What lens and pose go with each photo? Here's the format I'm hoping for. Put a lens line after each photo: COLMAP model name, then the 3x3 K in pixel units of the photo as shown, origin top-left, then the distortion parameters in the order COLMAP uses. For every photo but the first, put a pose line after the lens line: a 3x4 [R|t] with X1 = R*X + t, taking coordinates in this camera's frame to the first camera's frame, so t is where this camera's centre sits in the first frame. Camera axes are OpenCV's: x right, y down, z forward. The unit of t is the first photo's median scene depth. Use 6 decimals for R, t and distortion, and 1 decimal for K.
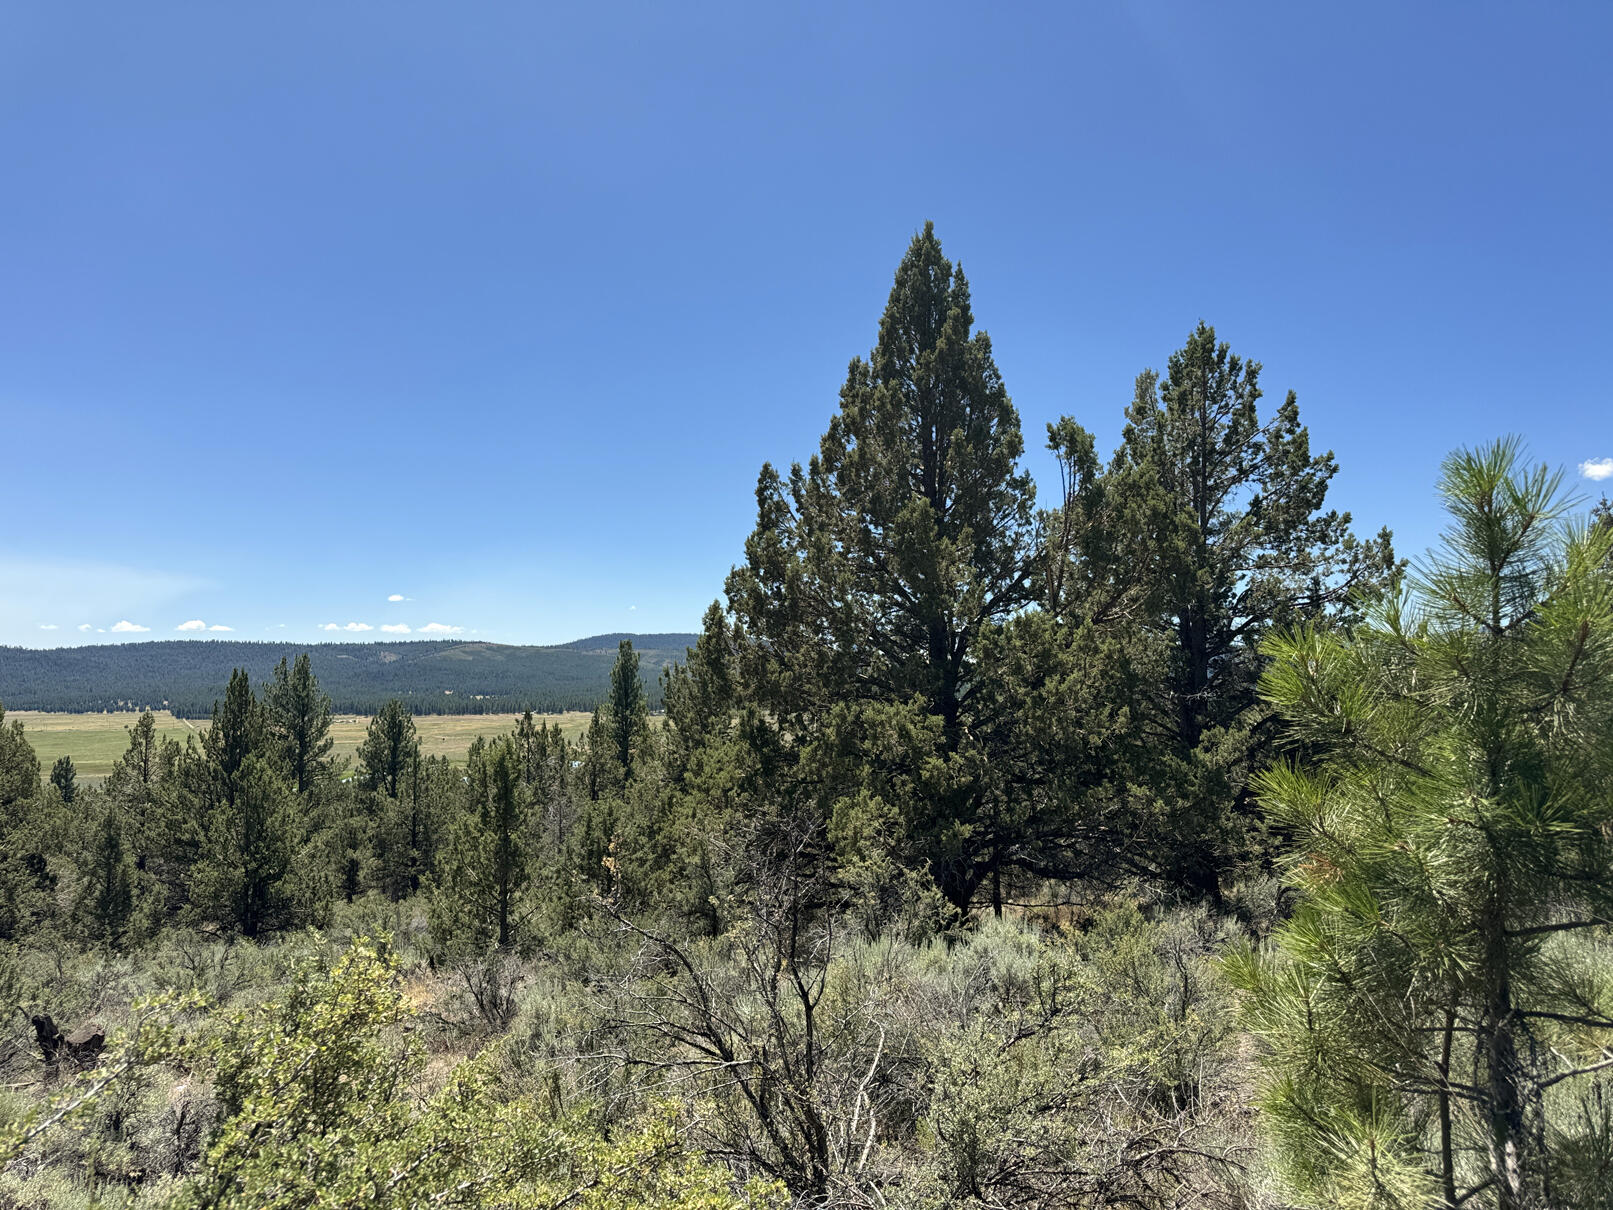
lens RADIAL K [[1127.8, 0, 800.3], [0, 1127.8, 608.7], [0, 0, 1]] dist [0.068635, -0.092241]
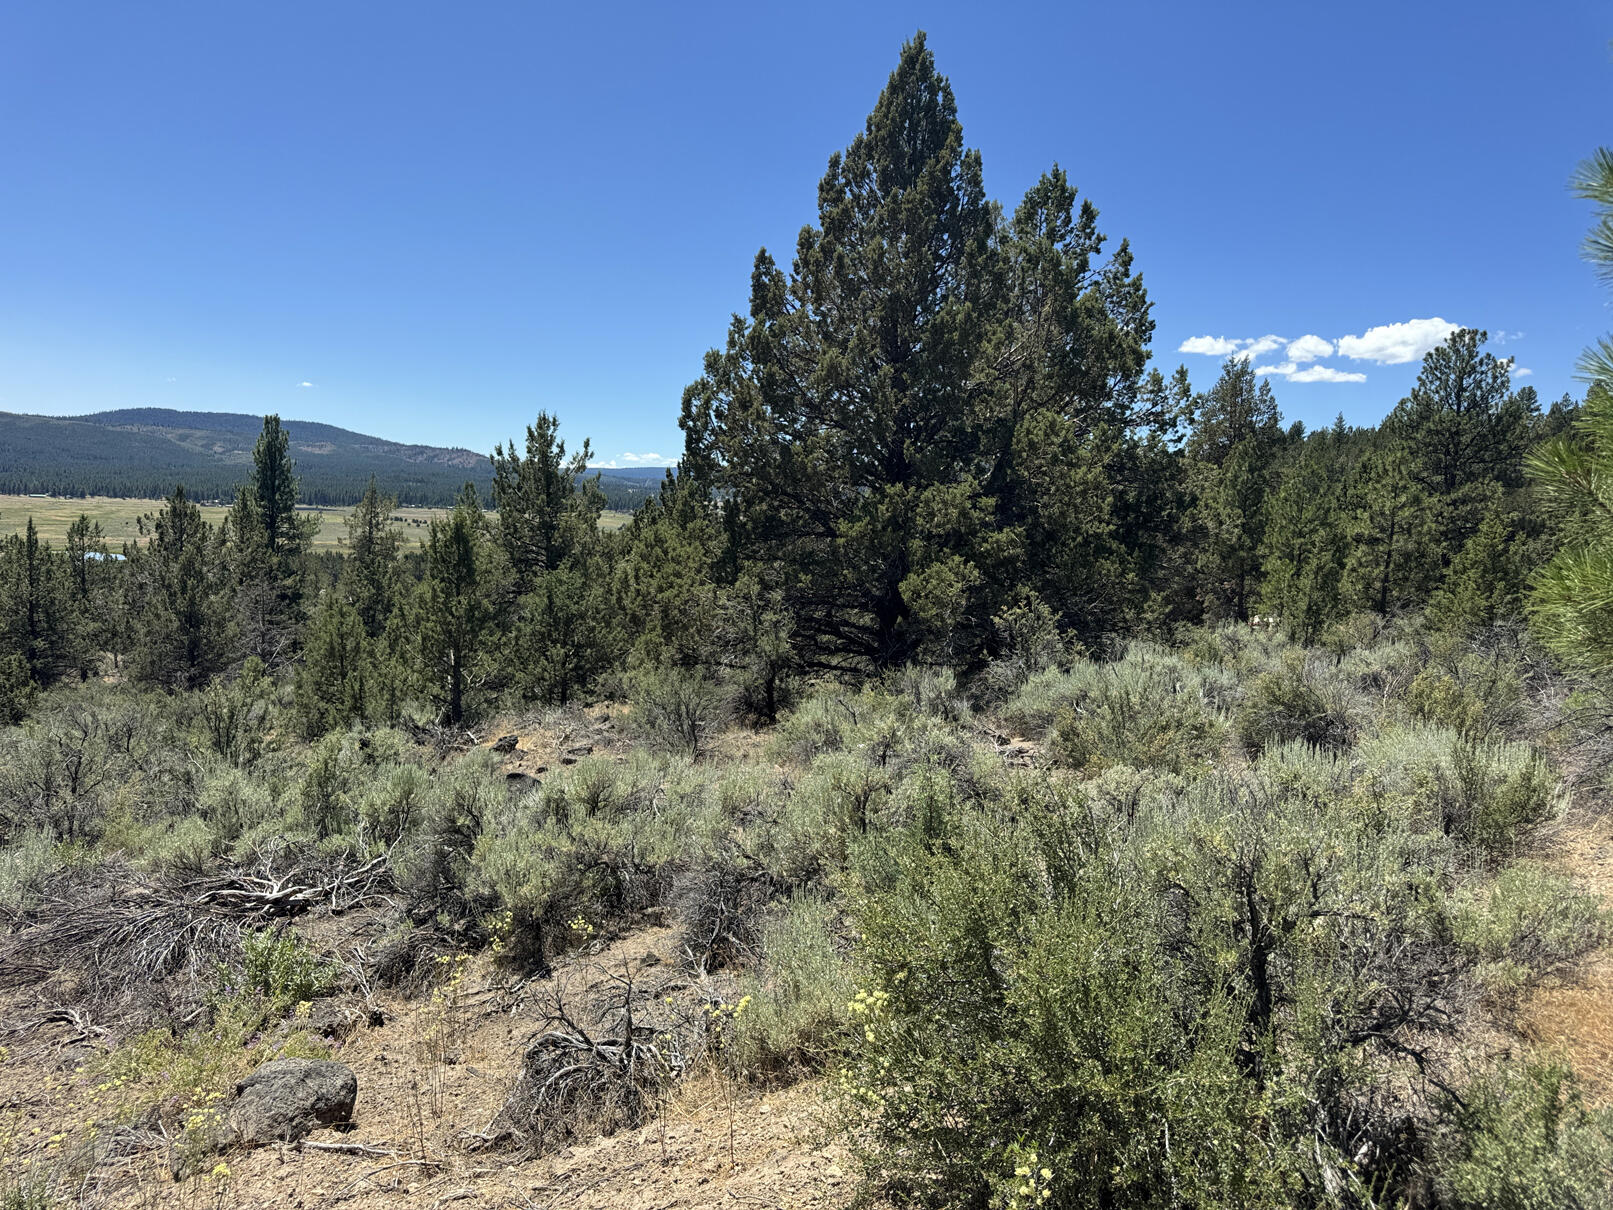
lens RADIAL K [[1127.8, 0, 814.2], [0, 1127.8, 596.4], [0, 0, 1]] dist [0.068635, -0.092241]
pose [[0.932874, 0.017451, 0.359779, -0.423859], [-0.074320, 0.986659, 0.144845, 0.036921], [-0.352451, -0.161861, 0.921726, -0.029701]]
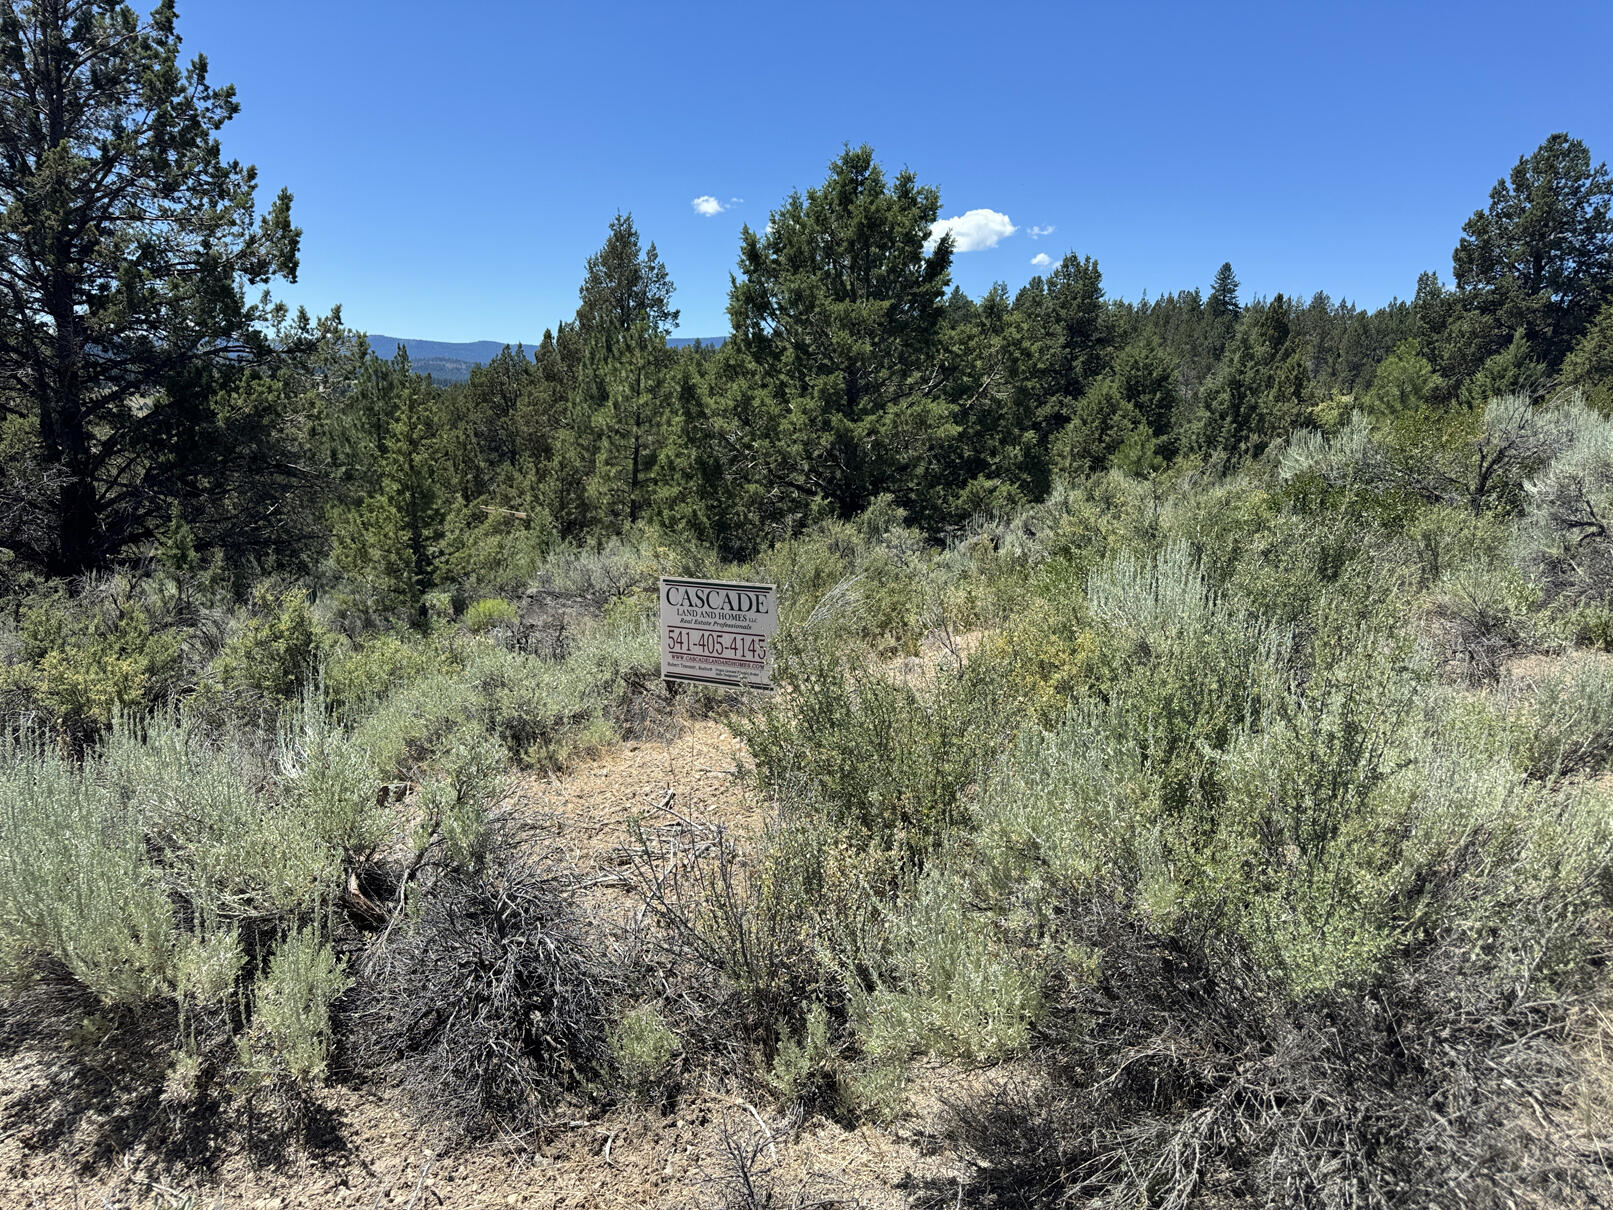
lens RADIAL K [[1127.8, 0, 812.0], [0, 1127.8, 611.9], [0, 0, 1]] dist [0.068635, -0.092241]
pose [[0.758088, -0.079661, 0.647268, 0.334123], [-0.095286, 0.968330, 0.230775, 0.003495], [-0.645153, -0.236623, 0.726489, 0.050226]]
